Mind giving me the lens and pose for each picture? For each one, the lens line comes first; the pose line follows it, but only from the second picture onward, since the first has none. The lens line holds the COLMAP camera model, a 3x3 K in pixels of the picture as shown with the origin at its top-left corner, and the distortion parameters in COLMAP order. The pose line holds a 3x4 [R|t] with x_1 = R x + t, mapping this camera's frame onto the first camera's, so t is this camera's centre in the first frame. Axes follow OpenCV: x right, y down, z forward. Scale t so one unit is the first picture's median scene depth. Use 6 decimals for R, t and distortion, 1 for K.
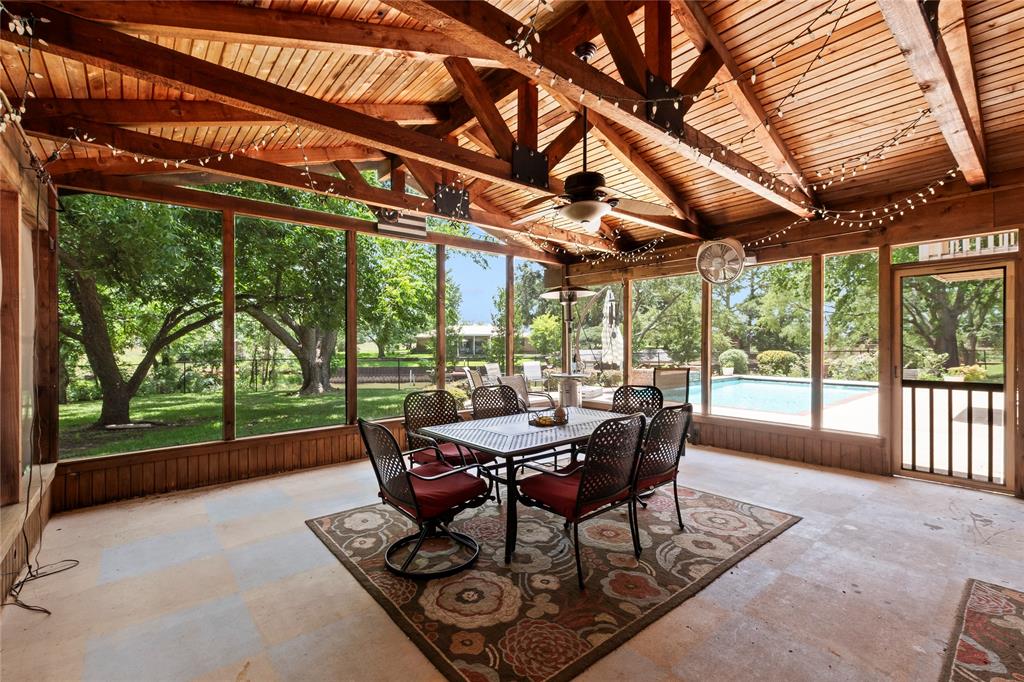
lens RADIAL K [[451.6, 0, 507.5], [0, 451.6, 343.9], [0, 0, 1]] dist [0.012612, 0.000055]
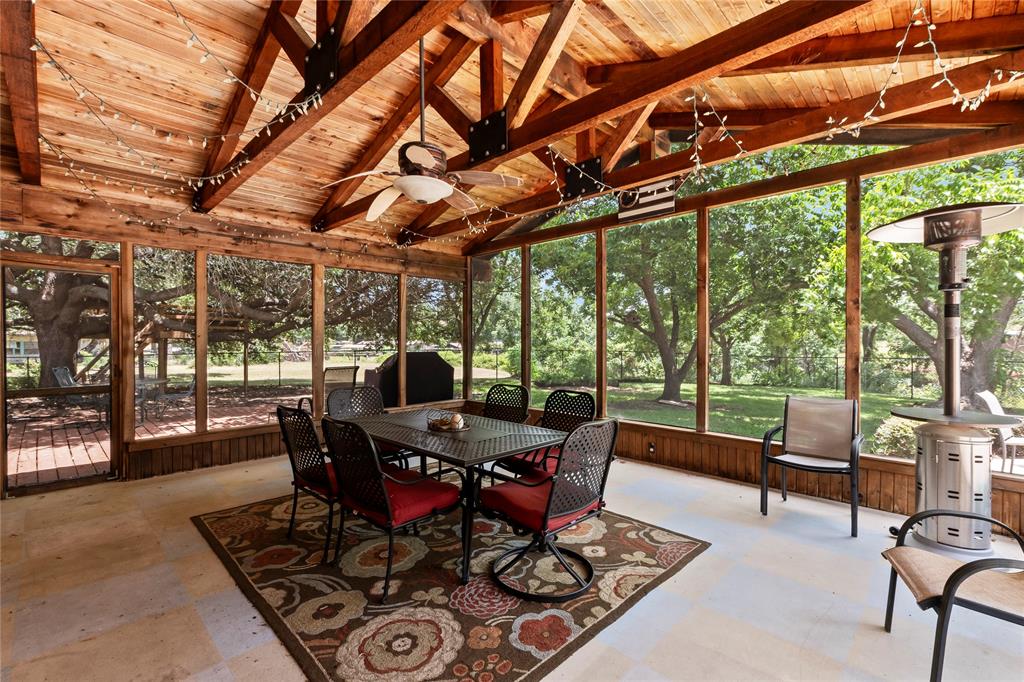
lens RADIAL K [[451.6, 0, 507.0], [0, 451.6, 340.3], [0, 0, 1]] dist [0.012612, 0.000055]
pose [[0.082593, 0.005214, -0.996570, 1.368810], [0.002197, 0.999983, 0.005414, -0.019733], [0.996581, -0.002637, 0.082580, 1.389262]]
